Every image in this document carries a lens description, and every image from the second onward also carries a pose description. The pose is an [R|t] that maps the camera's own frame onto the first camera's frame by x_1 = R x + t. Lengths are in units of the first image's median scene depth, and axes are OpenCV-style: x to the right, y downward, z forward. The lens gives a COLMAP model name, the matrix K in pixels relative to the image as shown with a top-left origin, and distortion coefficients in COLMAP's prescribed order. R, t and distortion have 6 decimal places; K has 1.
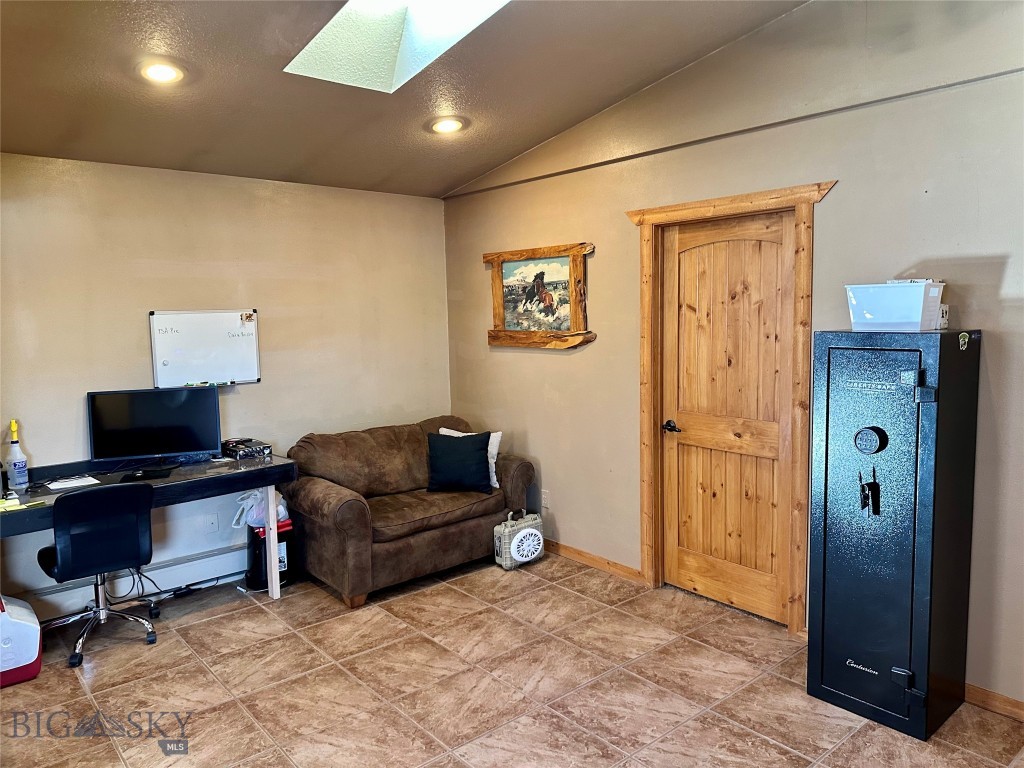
lens RADIAL K [[712.3, 0, 499.3], [0, 712.3, 369.8], [0, 0, 1]] dist [0.047547, -0.058832]
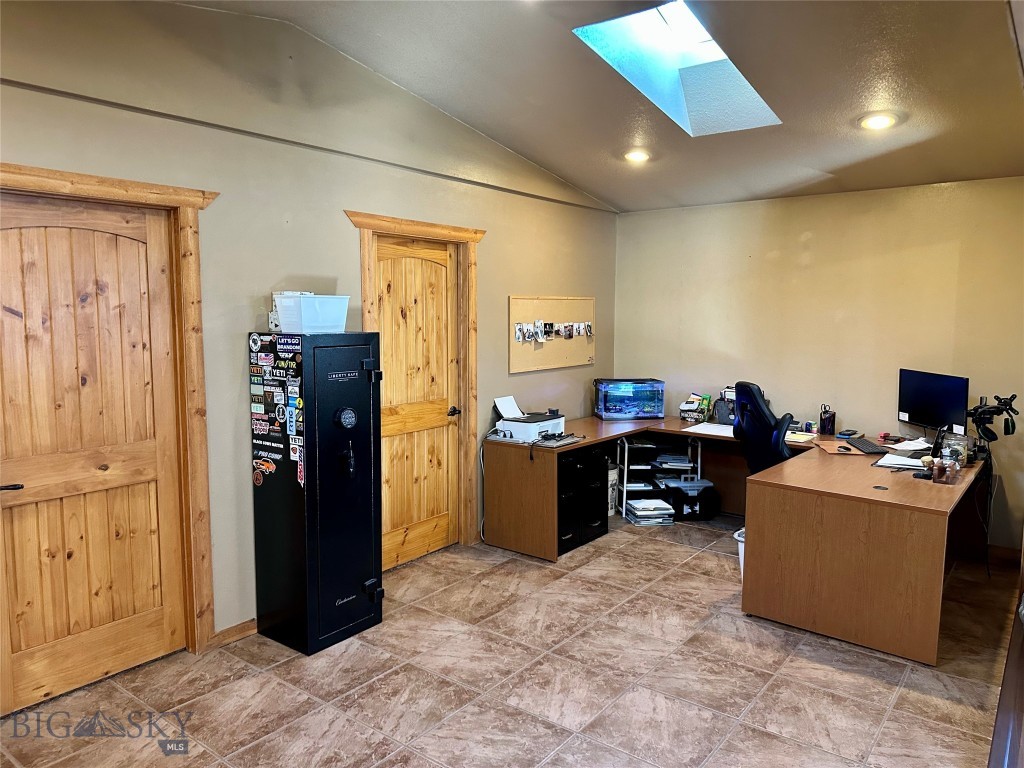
lens RADIAL K [[712.3, 0, 535.0], [0, 712.3, 372.6], [0, 0, 1]] dist [0.047547, -0.058832]
pose [[-0.236170, -0.066605, 0.969426, -0.545131], [0.083062, 0.992613, 0.088433, -0.045964], [-0.968155, 0.101407, -0.228893, 0.660236]]
